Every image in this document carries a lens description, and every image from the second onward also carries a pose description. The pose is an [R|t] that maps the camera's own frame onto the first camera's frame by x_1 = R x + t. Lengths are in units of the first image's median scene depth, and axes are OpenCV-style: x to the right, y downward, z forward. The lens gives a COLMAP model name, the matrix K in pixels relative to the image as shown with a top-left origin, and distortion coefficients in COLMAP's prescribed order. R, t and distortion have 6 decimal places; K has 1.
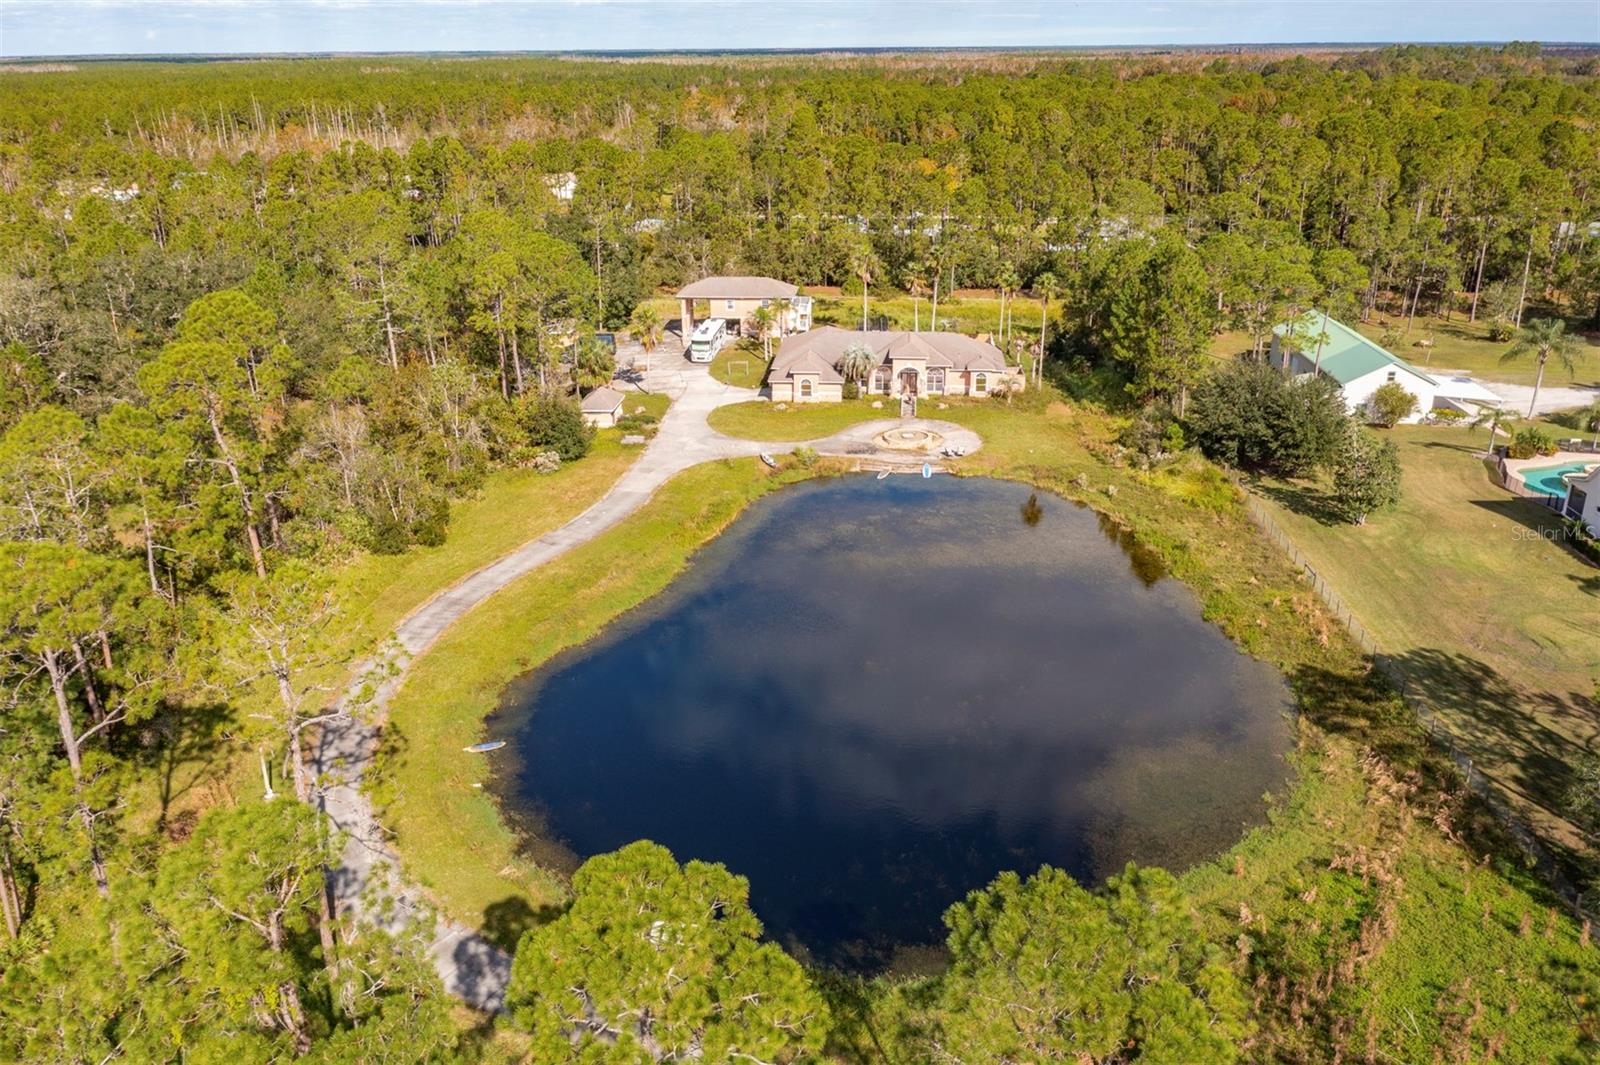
lens RADIAL K [[1276.5, 0, 806.4], [0, 1276.5, 533.8], [0, 0, 1]] dist [-0.001243, 0.017237]
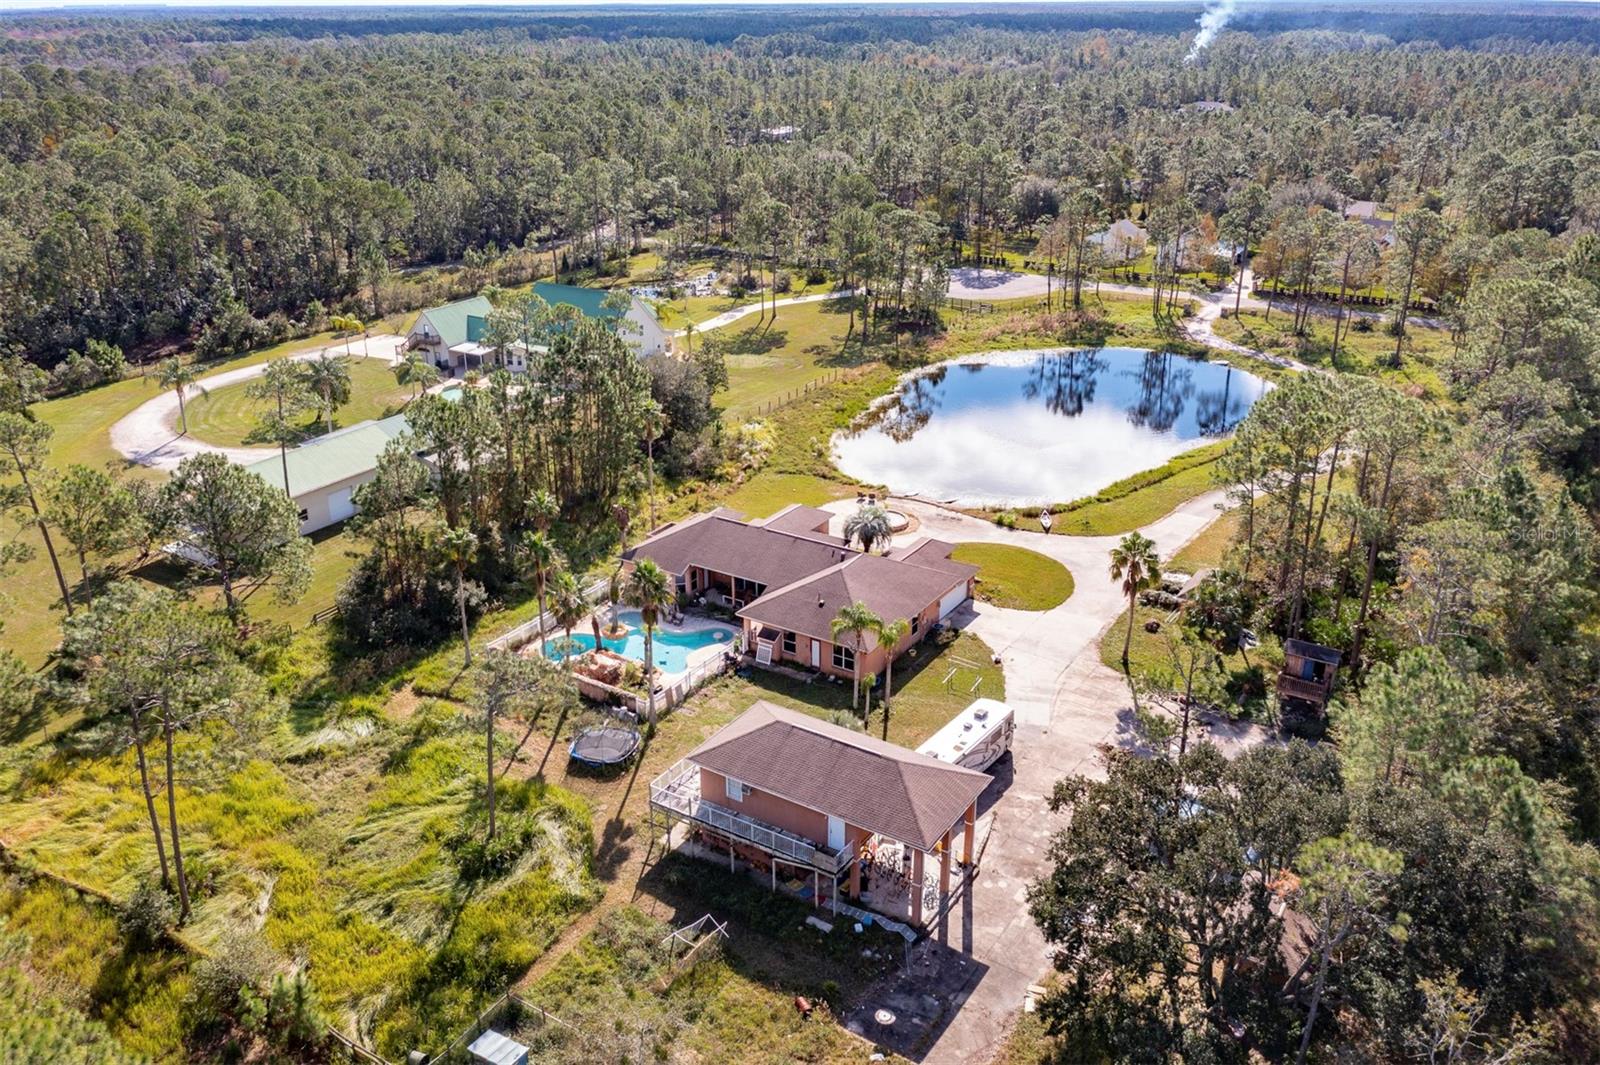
lens RADIAL K [[1276.5, 0, 796.2], [0, 1276.5, 536.0], [0, 0, 1]] dist [-0.001243, 0.017237]
pose [[-0.881309, -0.180868, 0.436557, -0.296532], [0.168503, 0.742830, 0.647928, -0.732509], [-0.441477, 0.644585, -0.624186, 1.729084]]
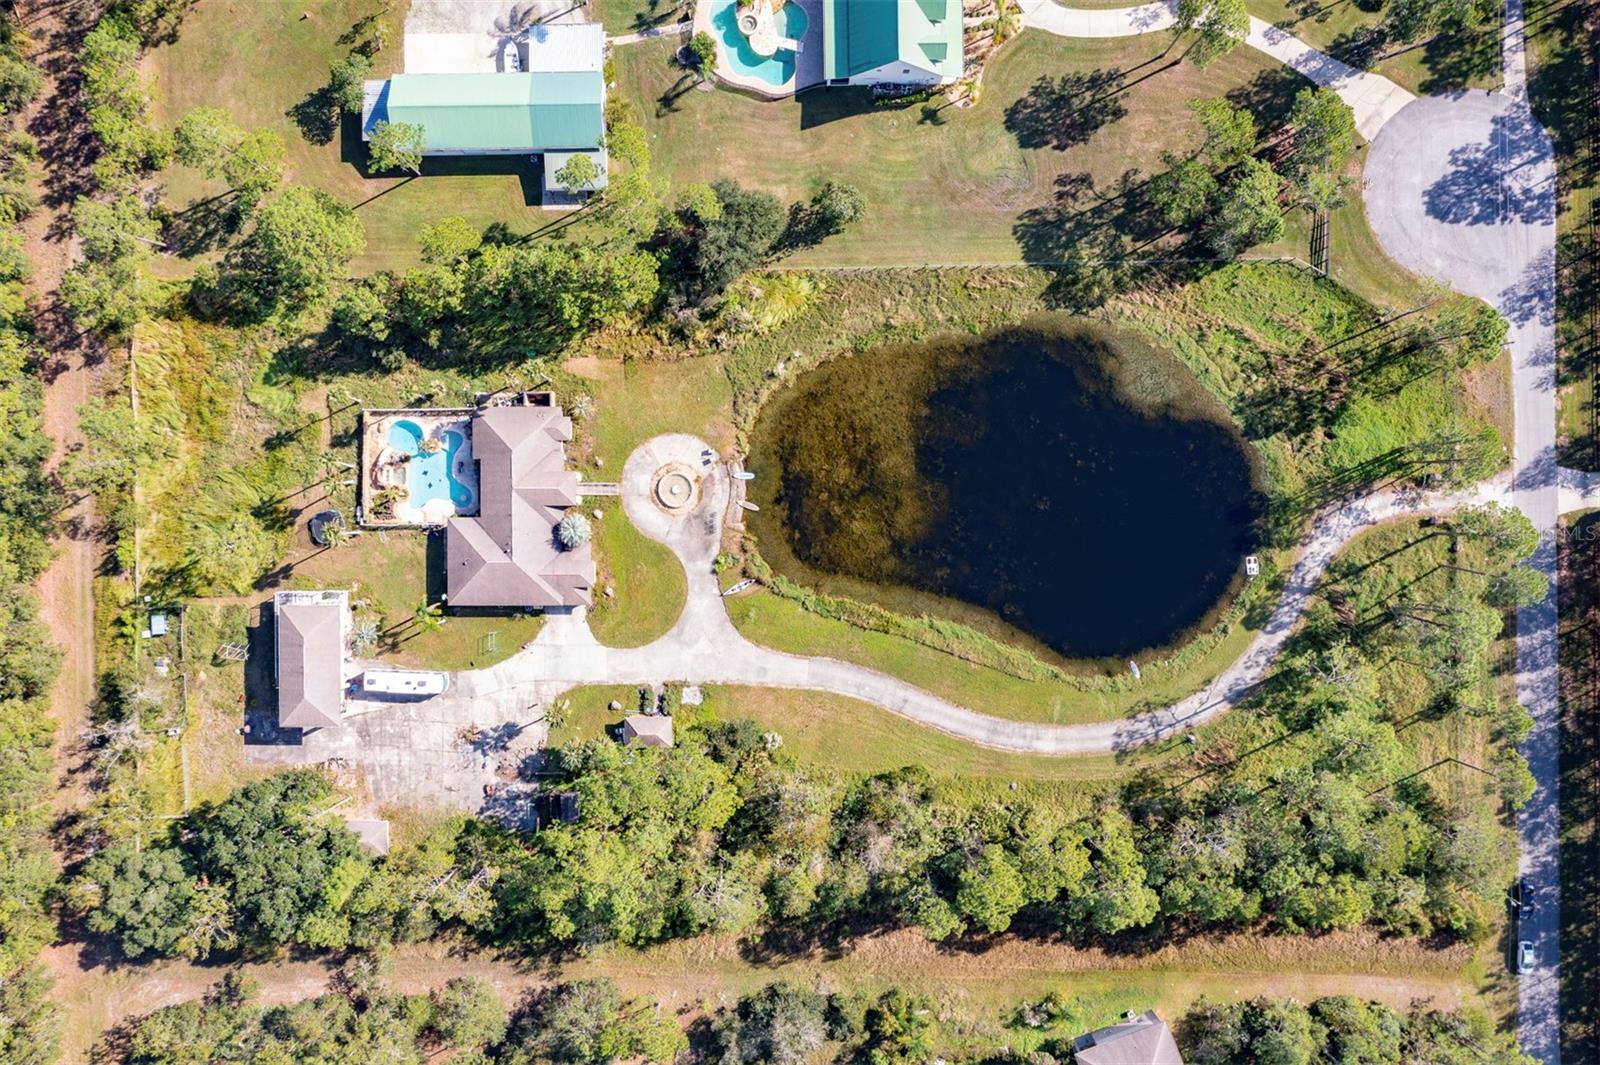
lens RADIAL K [[1276.5, 0, 799.7], [0, 1276.5, 531.4], [0, 0, 1]] dist [-0.001243, 0.017237]
pose [[-0.078470, -0.996744, -0.018516, 0.053897], [0.349306, -0.044886, 0.935933, -1.351366], [-0.933717, 0.066975, 0.351691, 0.443162]]
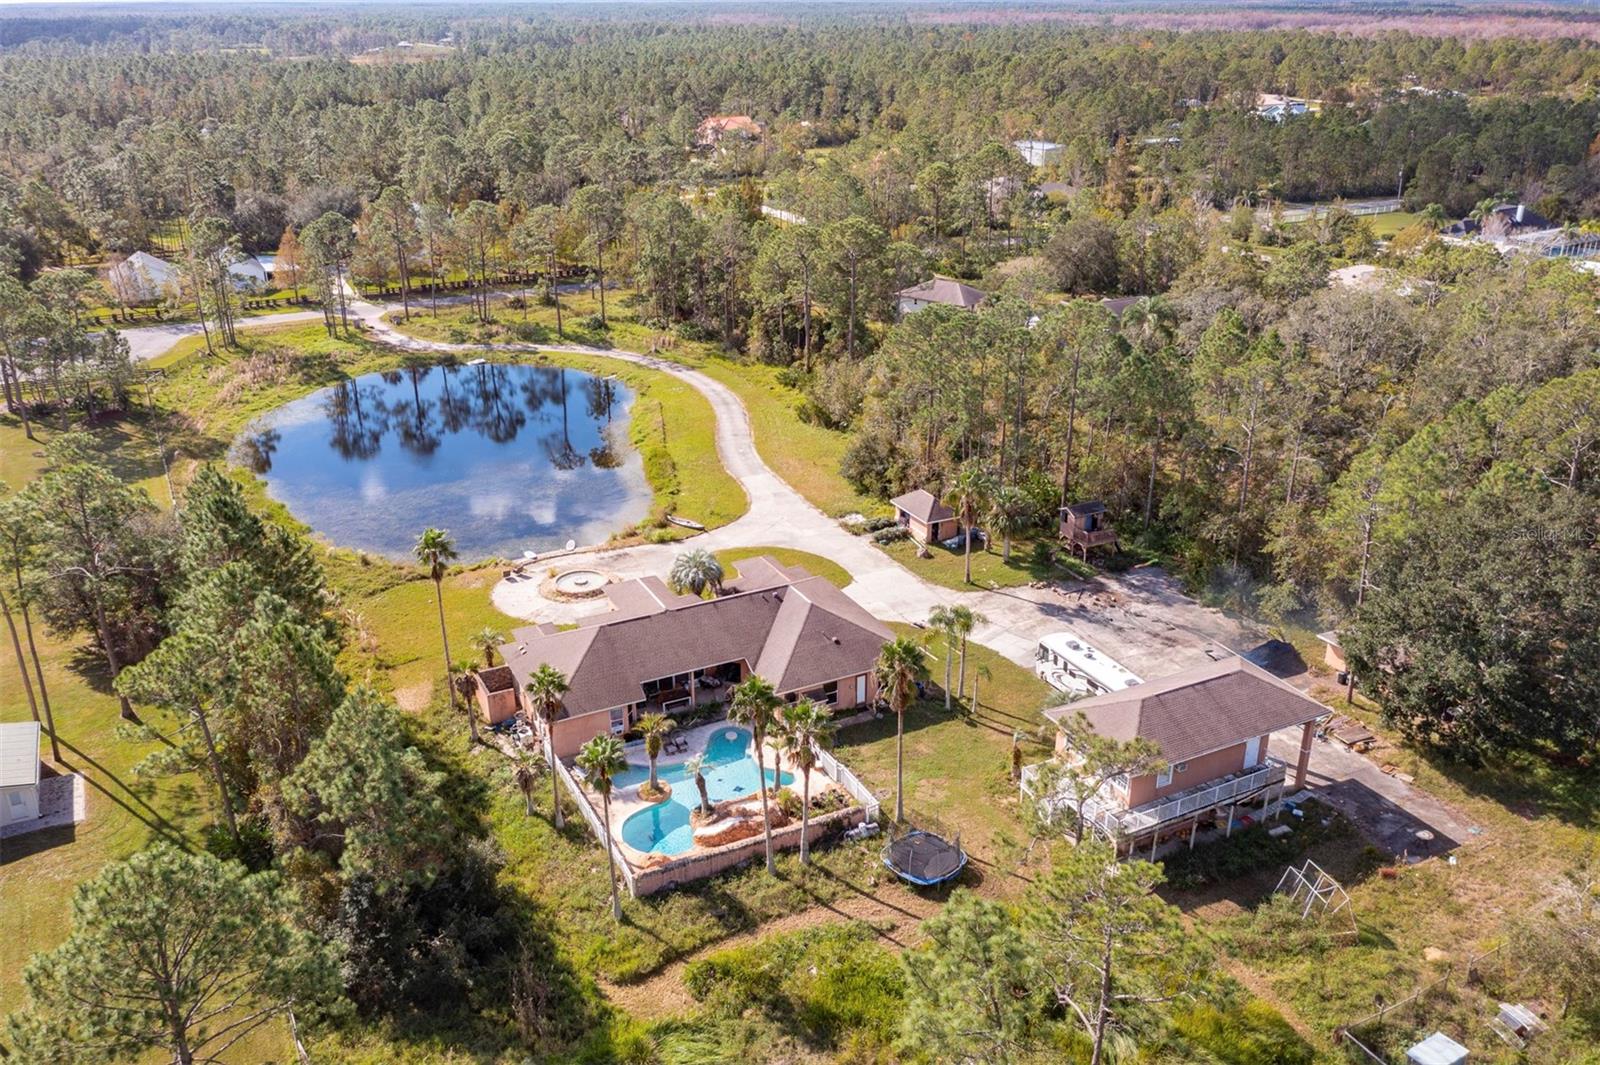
lens RADIAL K [[1276.5, 0, 796.4], [0, 1276.5, 527.4], [0, 0, 1]] dist [-0.001243, 0.017237]
pose [[-0.853046, 0.202663, -0.480875, 0.377324], [-0.180581, 0.749928, 0.636395, -0.702332], [0.489595, 0.629711, -0.603126, 1.649966]]
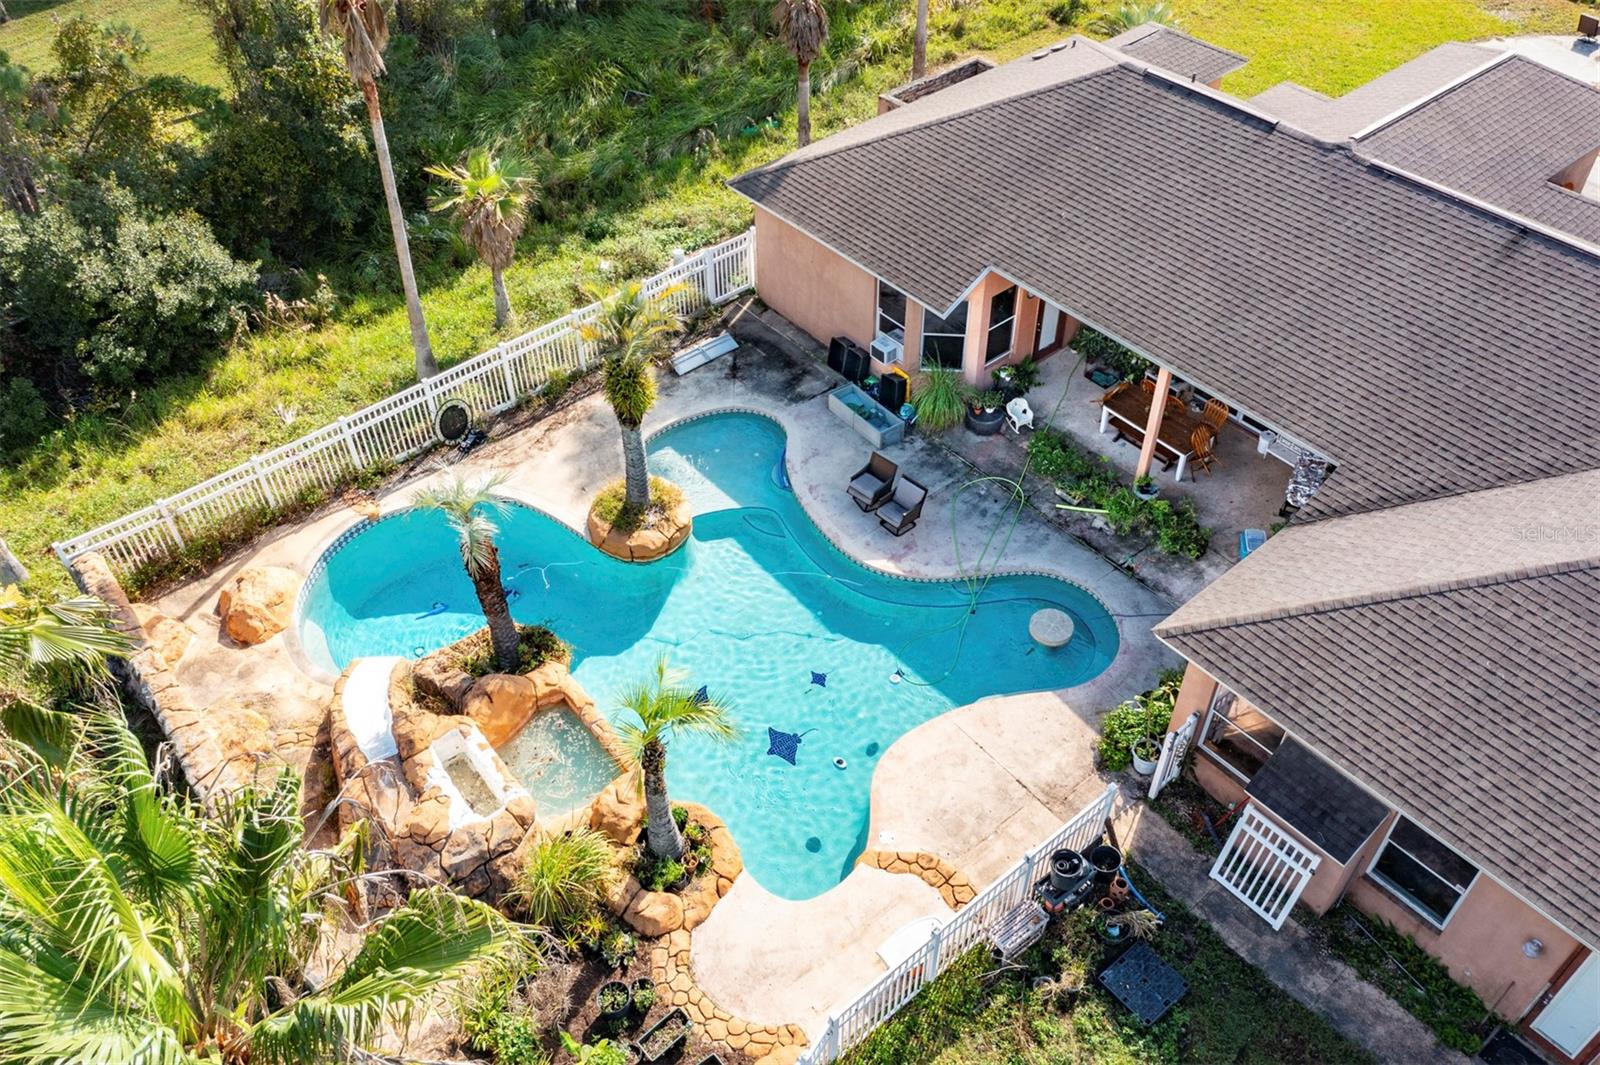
lens RADIAL K [[1276.5, 0, 804.5], [0, 1276.5, 532.7], [0, 0, 1]] dist [-0.001243, 0.017237]
pose [[-0.705251, -0.488138, 0.514142, 0.026425], [0.257199, 0.499639, 0.827170, -0.338210], [-0.660658, 0.715599, -0.226822, 1.341267]]
